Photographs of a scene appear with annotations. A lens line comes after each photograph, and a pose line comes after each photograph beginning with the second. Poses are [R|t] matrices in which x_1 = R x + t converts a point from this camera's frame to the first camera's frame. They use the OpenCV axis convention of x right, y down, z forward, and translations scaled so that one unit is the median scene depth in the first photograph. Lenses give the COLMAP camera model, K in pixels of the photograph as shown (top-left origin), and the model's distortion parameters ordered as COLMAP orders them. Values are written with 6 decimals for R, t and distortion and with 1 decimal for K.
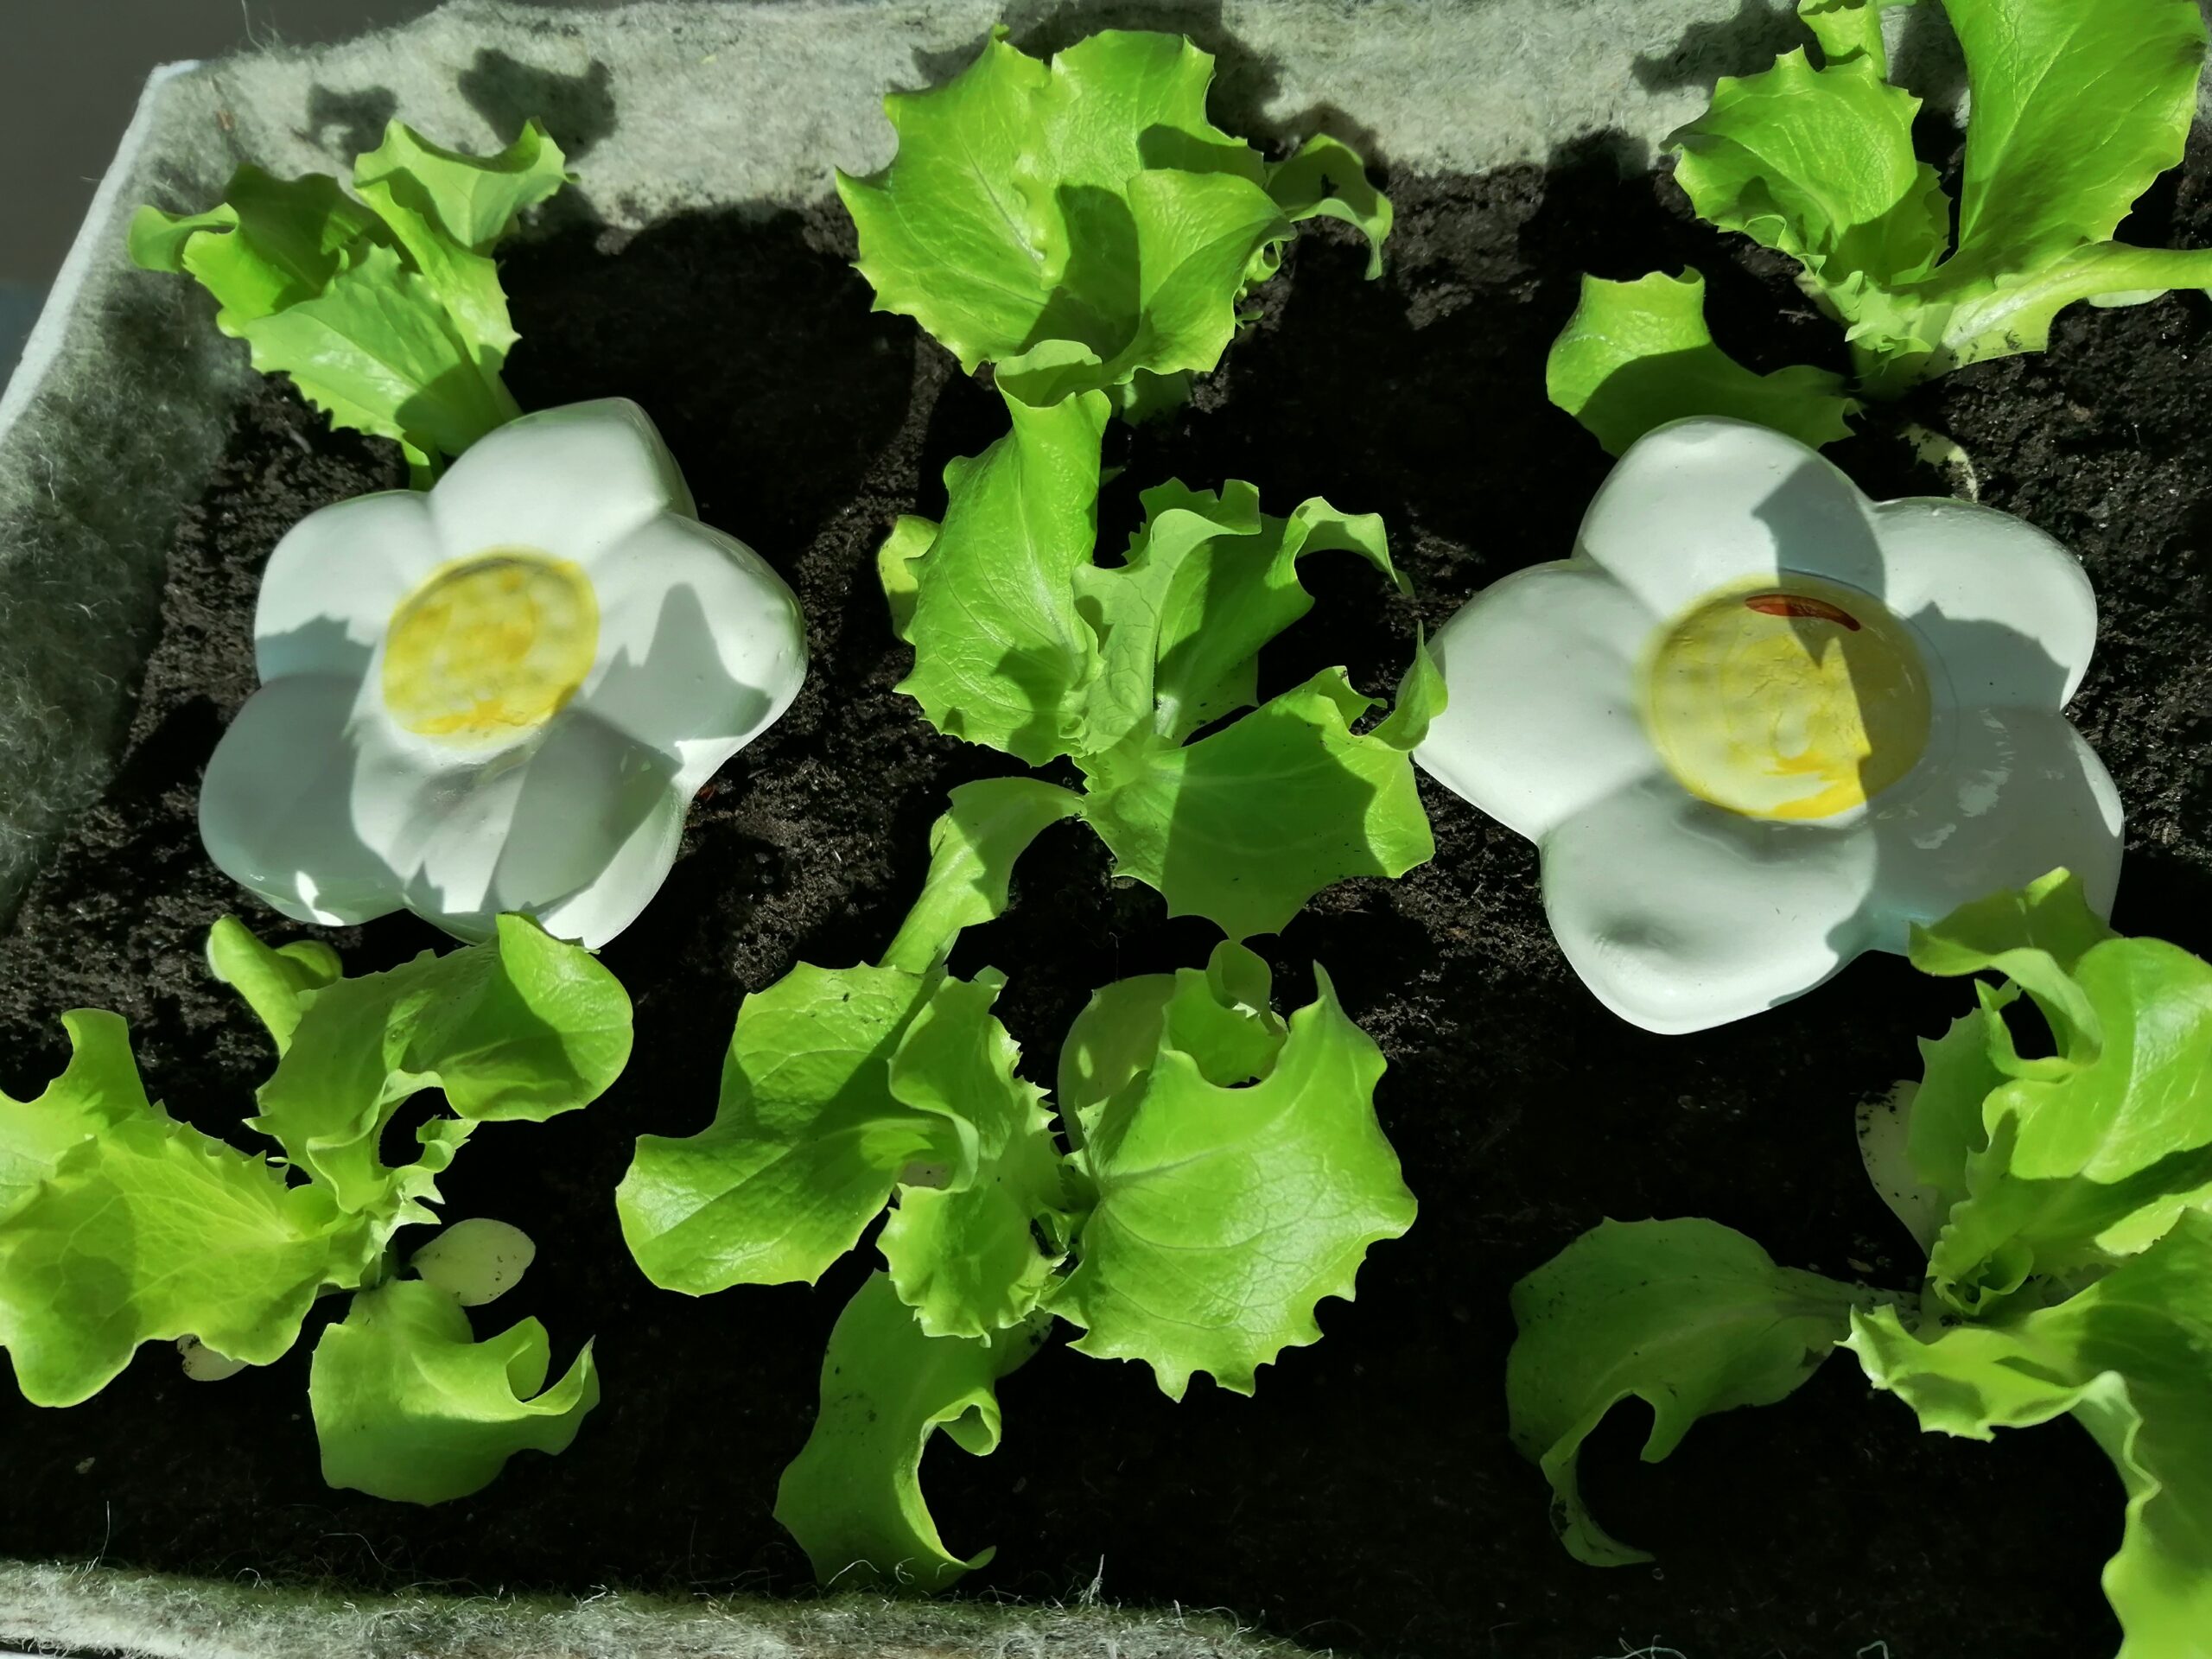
lens RADIAL K [[1796.0, 0, 1106.0], [0, 1796.0, 829.5], [0, 0, 1]] dist [-0.049414, 0.062483]
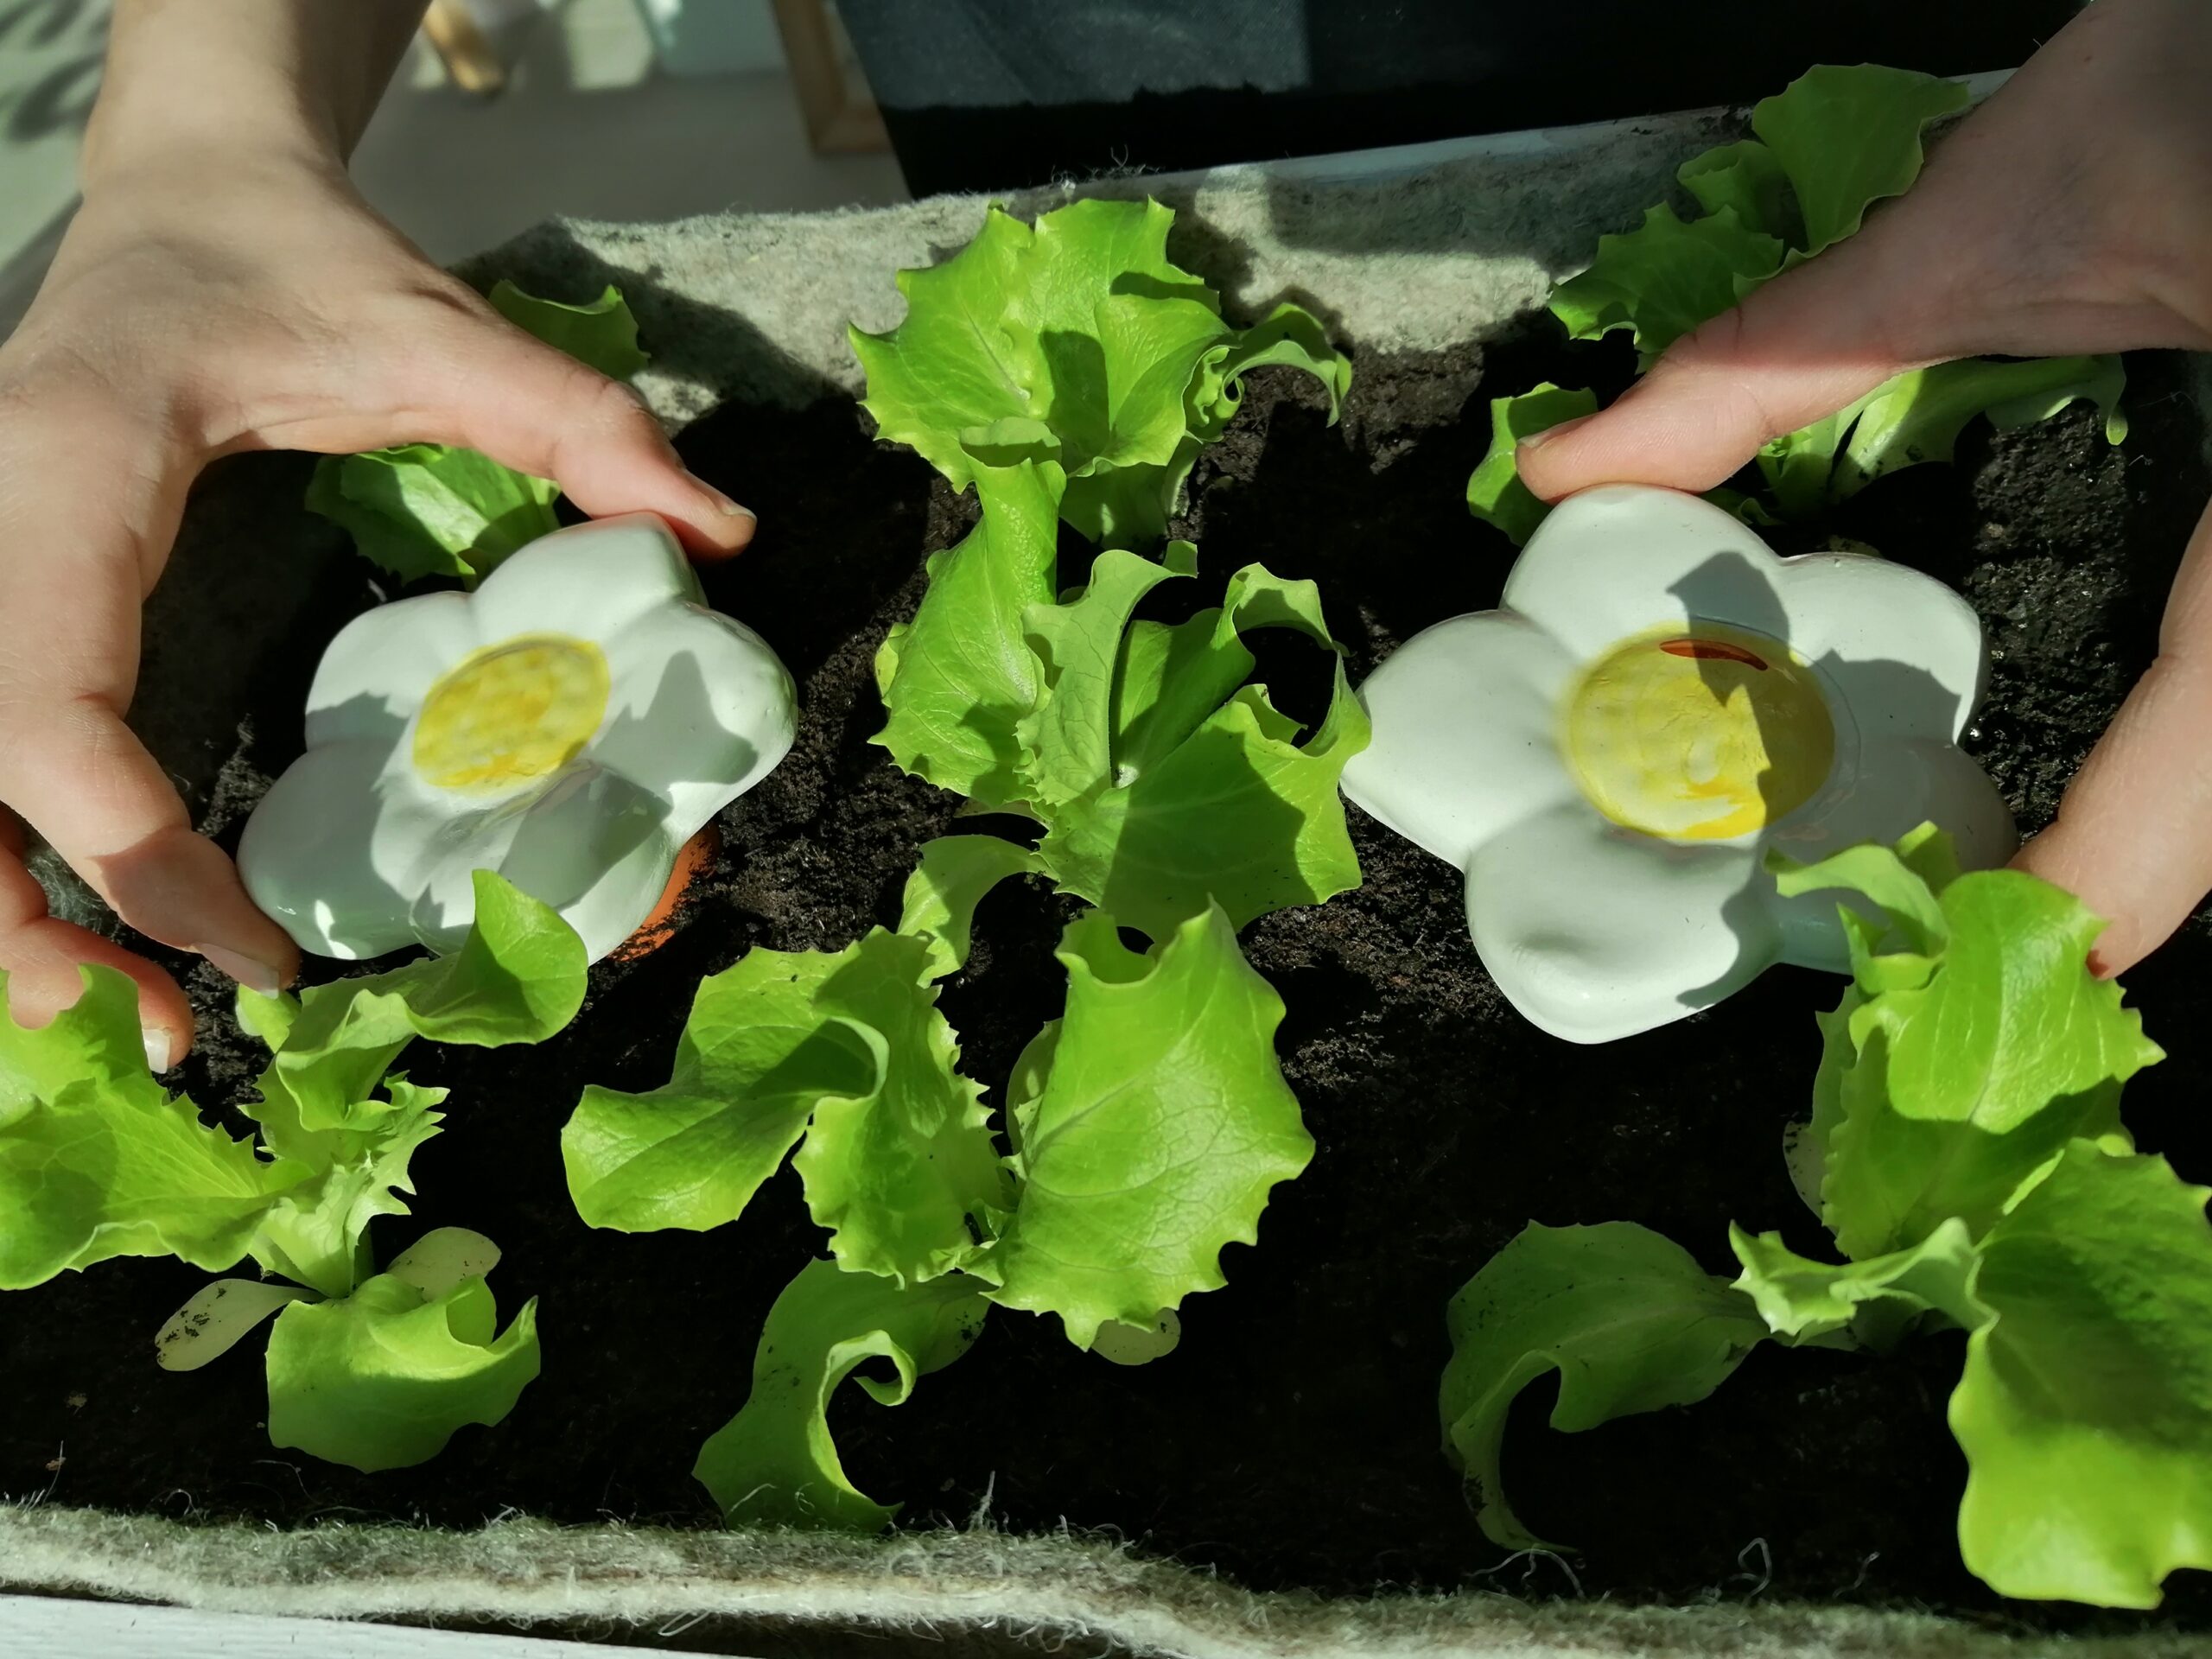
lens RADIAL K [[1790.8, 0, 1114.2], [0, 1790.8, 884.4], [0, 0, 1]] dist [-0.047062, 0.060350]
pose [[0.998219, 0.008447, -0.059052, 0.095414], [-0.019593, 0.981429, -0.190821, 0.211817], [0.056343, 0.191638, 0.979847, -0.037025]]
